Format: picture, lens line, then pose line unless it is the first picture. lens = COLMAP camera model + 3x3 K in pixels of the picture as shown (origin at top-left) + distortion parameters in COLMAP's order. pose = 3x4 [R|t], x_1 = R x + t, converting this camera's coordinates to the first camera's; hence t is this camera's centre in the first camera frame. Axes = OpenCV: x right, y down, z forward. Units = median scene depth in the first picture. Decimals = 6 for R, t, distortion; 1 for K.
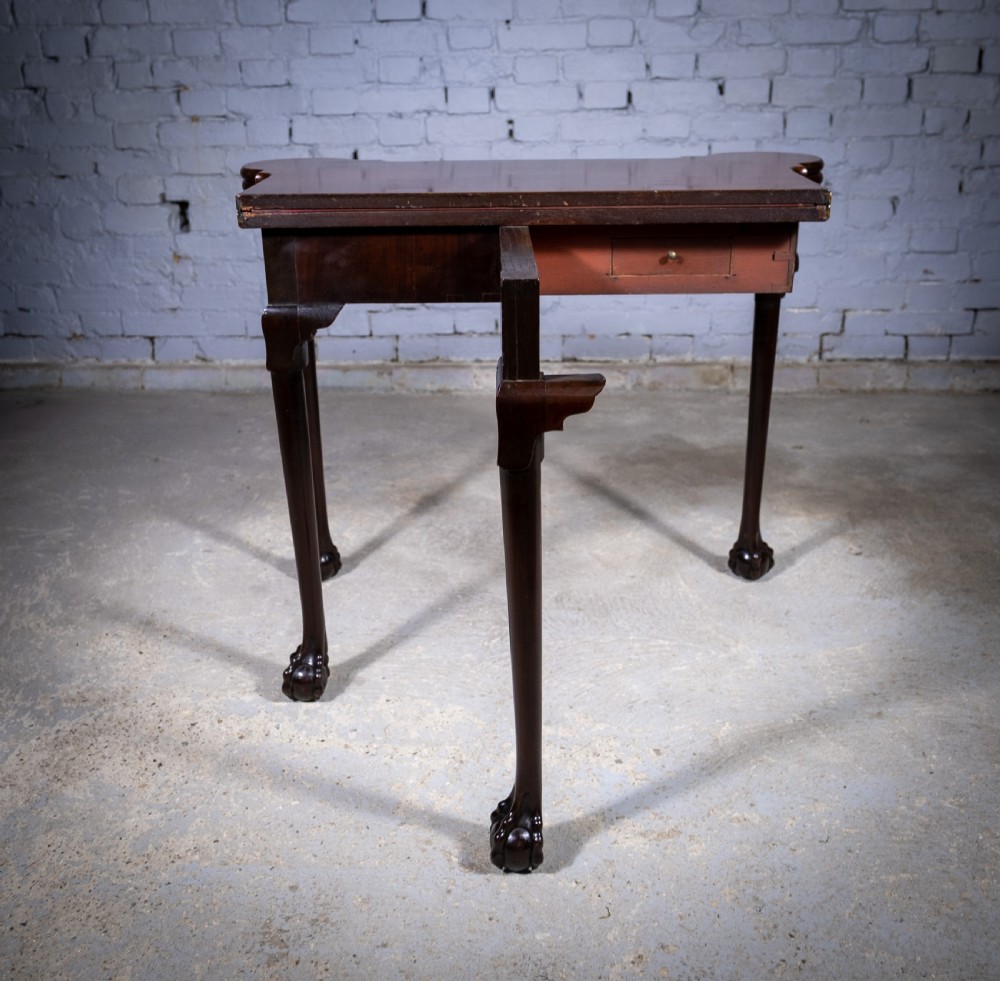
lens RADIAL K [[1082.6, 0, 509.9], [0, 1082.6, 454.3], [0, 0, 1]] dist [-0.009009, -0.000858]
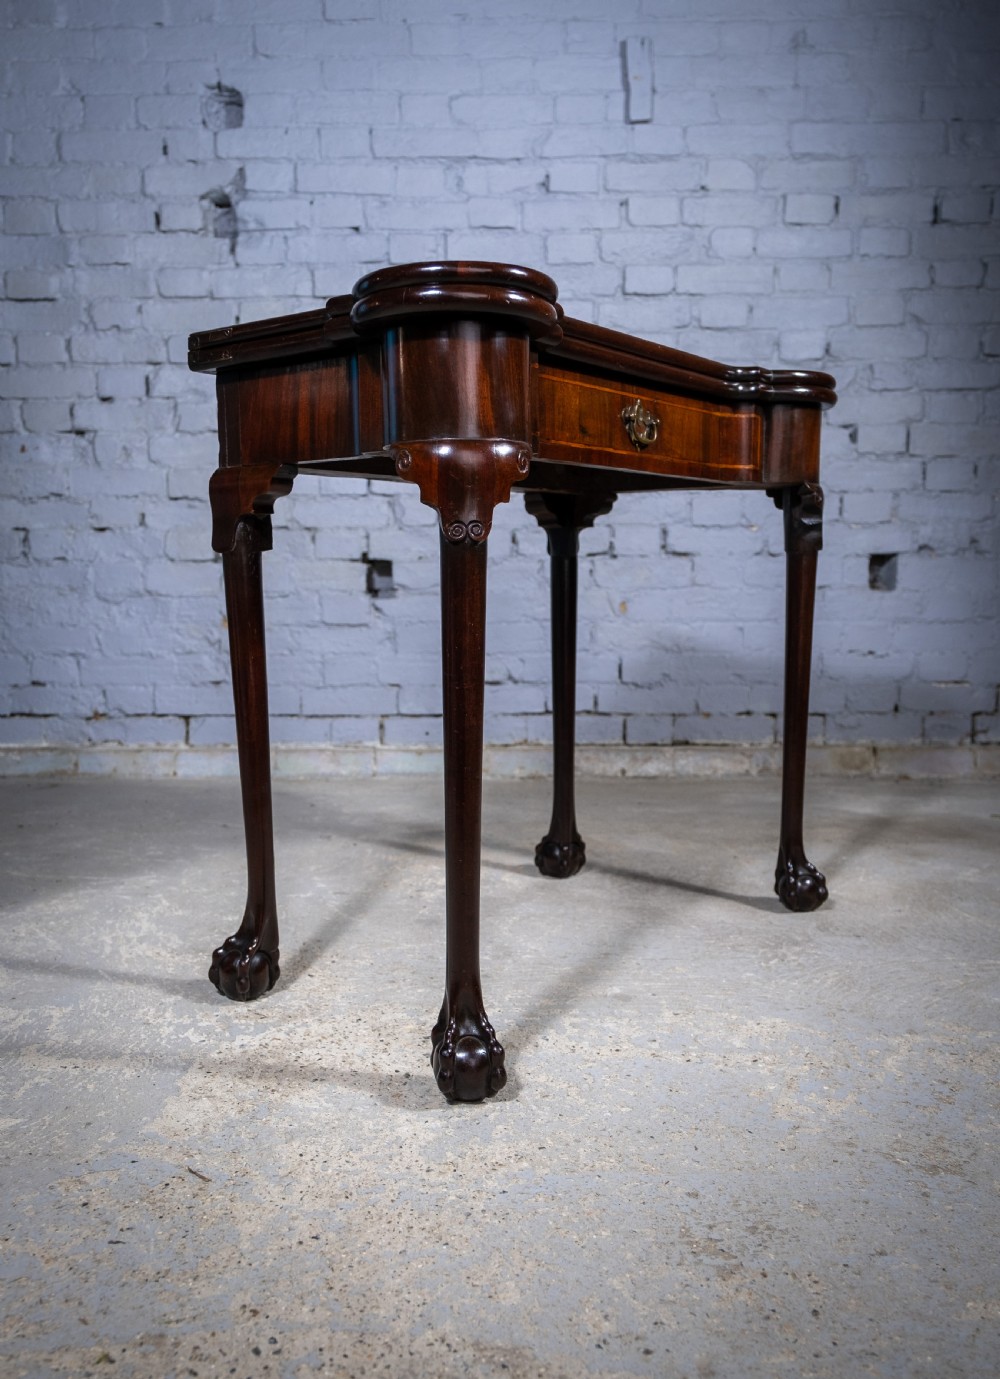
lens RADIAL K [[1193.9, 0, 451.6], [0, 1193.9, 726.3], [0, 0, 1]] dist [-0.003678, -0.003265]
pose [[0.999605, 0.005946, 0.027485, -0.222548], [0.000535, 0.973195, -0.229982, 0.171103], [-0.028116, 0.229905, 0.972807, 0.124072]]
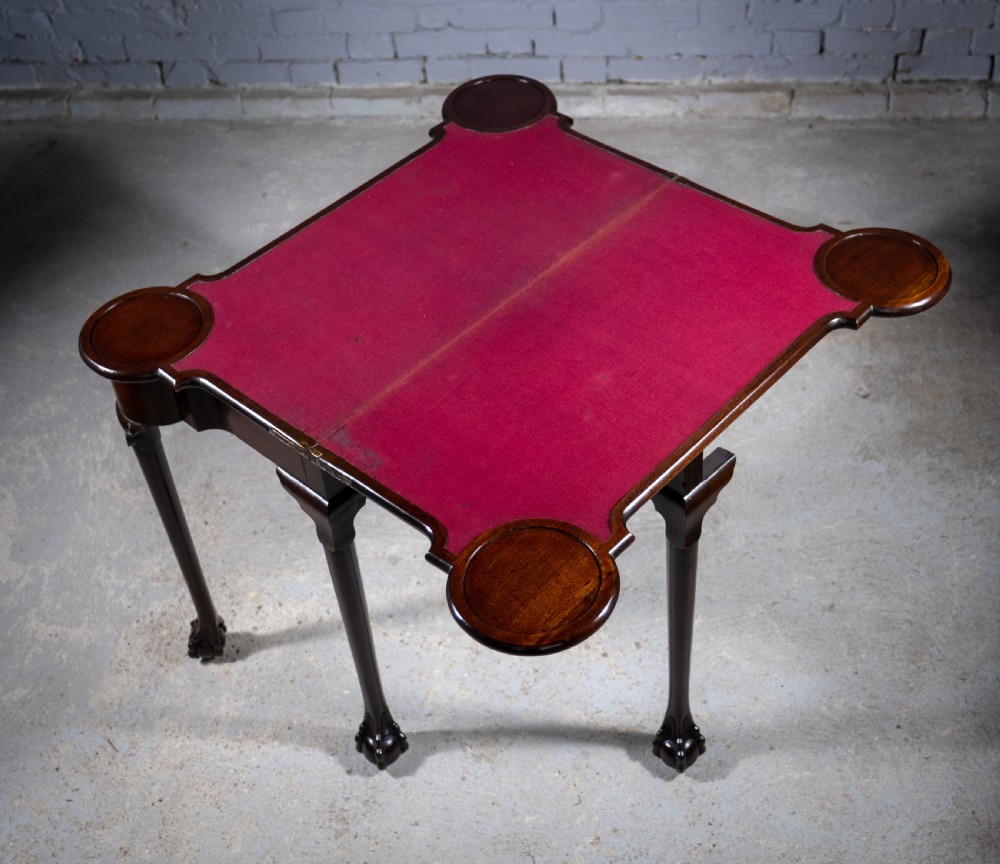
lens RADIAL K [[1371.5, 0, 518.8], [0, 1371.5, 397.5], [0, 0, 1]] dist [-0.056529, 0.087571]
pose [[0.997682, -0.002421, -0.067999, 0.076281], [0.027628, 0.927688, 0.372333, -0.395621], [0.062180, -0.373349, 0.925605, -0.233869]]
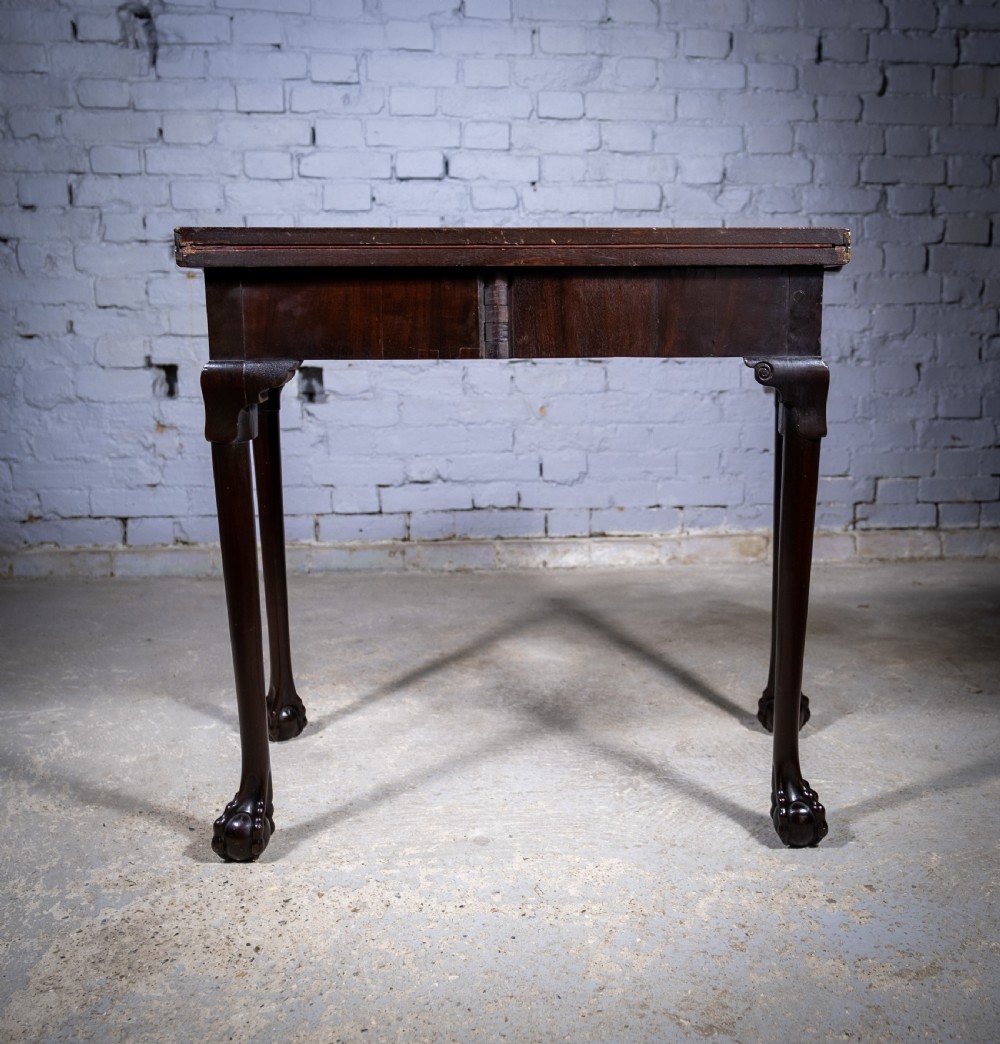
lens RADIAL K [[1109.1, 0, 595.5], [0, 1109.1, 512.2], [0, 0, 1]] dist [-0.012772, 0.006051]
pose [[0.986954, -0.012919, 0.160485, -0.146533], [0.041813, 0.983141, -0.178004, 0.093148], [-0.155480, 0.182392, 0.970855, 0.102621]]
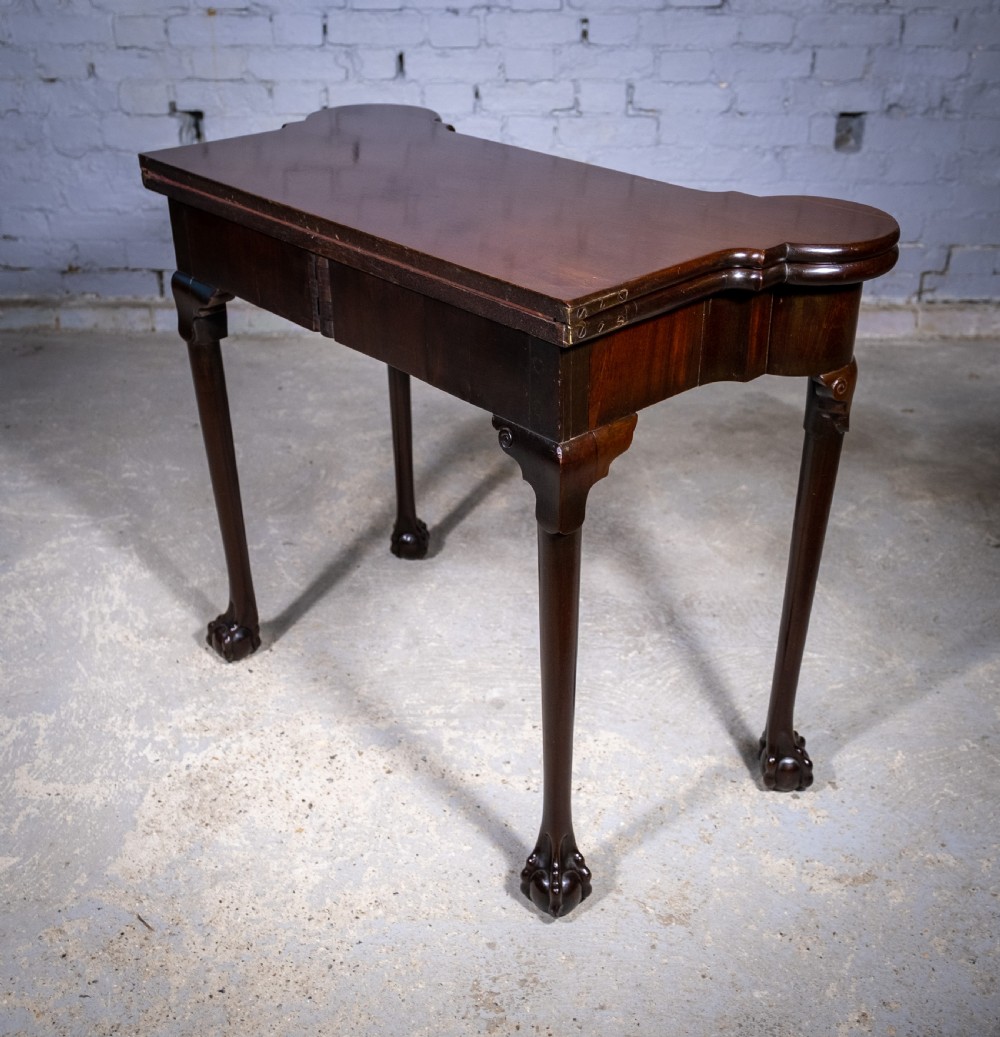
lens RADIAL K [[1206.9, 0, 507.4], [0, 1206.9, 538.2], [0, 0, 1]] dist [-0.012836, 0.007874]
pose [[0.999270, -0.004321, 0.037958, -0.134193], [-0.001857, 0.986912, 0.161250, -0.078287], [-0.038159, -0.161202, 0.986183, -0.002715]]
